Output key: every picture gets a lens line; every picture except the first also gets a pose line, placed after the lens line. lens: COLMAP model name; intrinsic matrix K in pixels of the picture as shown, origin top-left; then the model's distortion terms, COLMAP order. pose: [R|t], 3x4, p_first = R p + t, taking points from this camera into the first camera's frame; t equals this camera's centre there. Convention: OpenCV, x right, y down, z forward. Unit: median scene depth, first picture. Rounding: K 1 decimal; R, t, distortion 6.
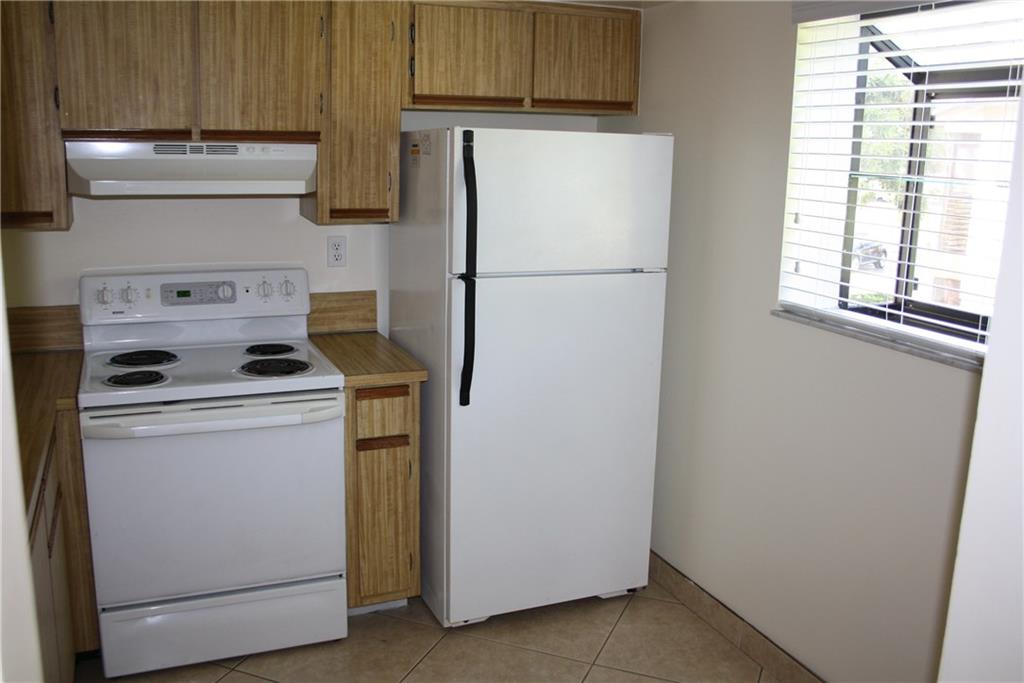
lens RADIAL K [[921.2, 0, 504.6], [0, 921.2, 337.3], [0, 0, 1]] dist [-0.132970, 0.103339]
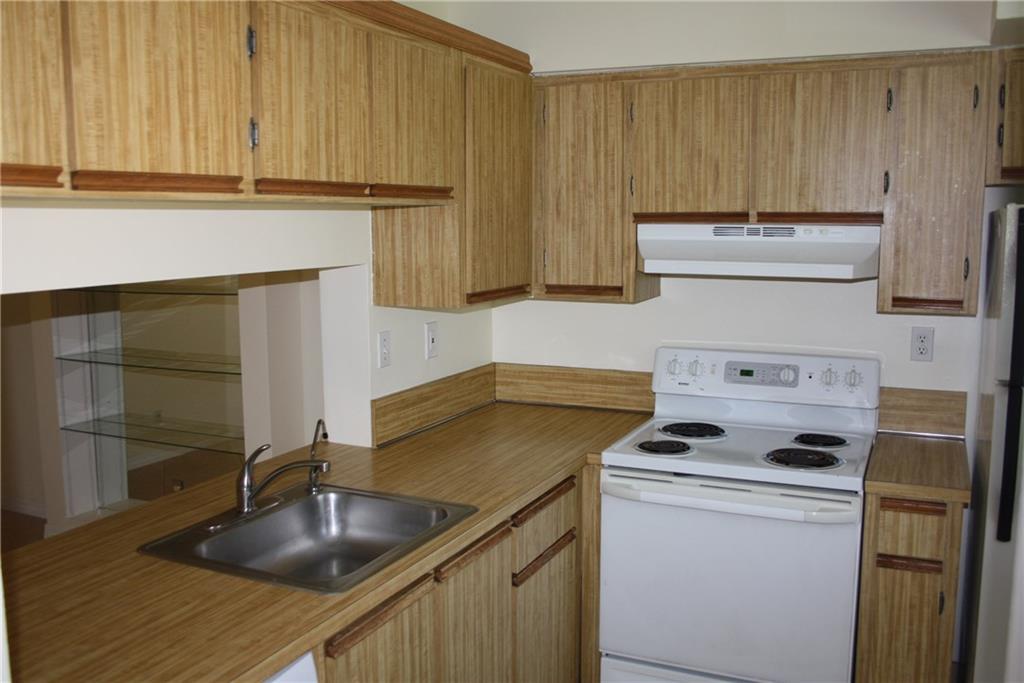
lens RADIAL K [[921.2, 0, 504.6], [0, 921.2, 337.3], [0, 0, 1]] dist [-0.132970, 0.103339]
pose [[0.665171, 0.067544, -0.743630, 0.236077], [-0.133425, 0.990624, -0.029370, -0.022941], [0.734674, 0.118755, 0.667946, 0.125650]]
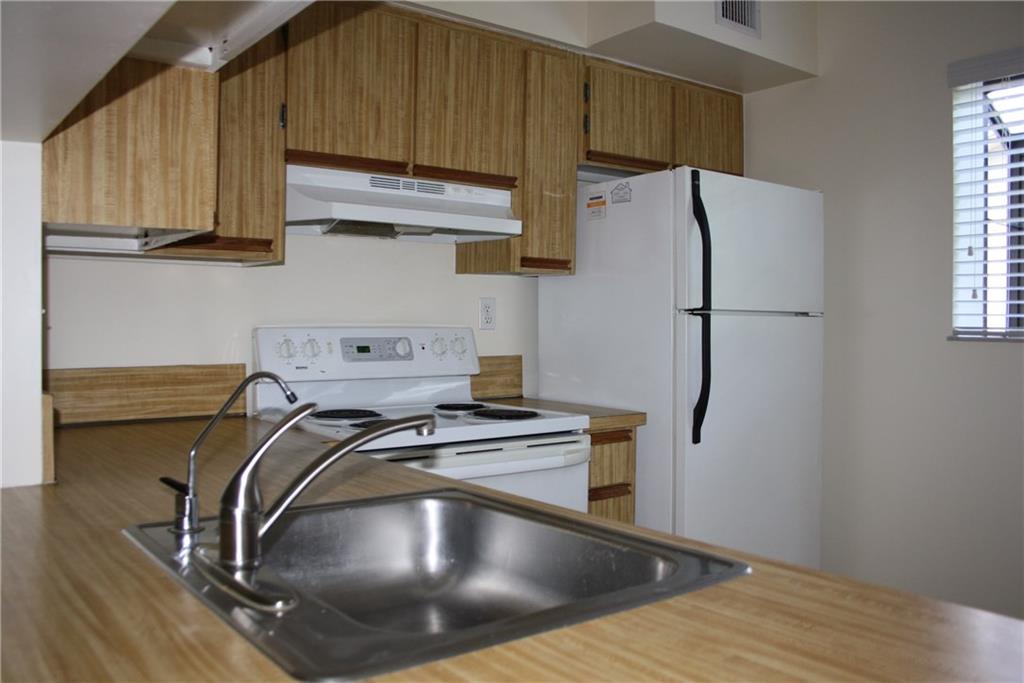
lens RADIAL K [[865.5, 0, 512.0], [0, 865.5, 341.5], [0, 0, 1]] dist [-0.154074, 0.117210]
pose [[0.967950, -0.025175, 0.249876, -0.455109], [0.069089, 0.983266, -0.168569, 0.106743], [-0.241451, 0.180430, 0.953492, 0.151144]]
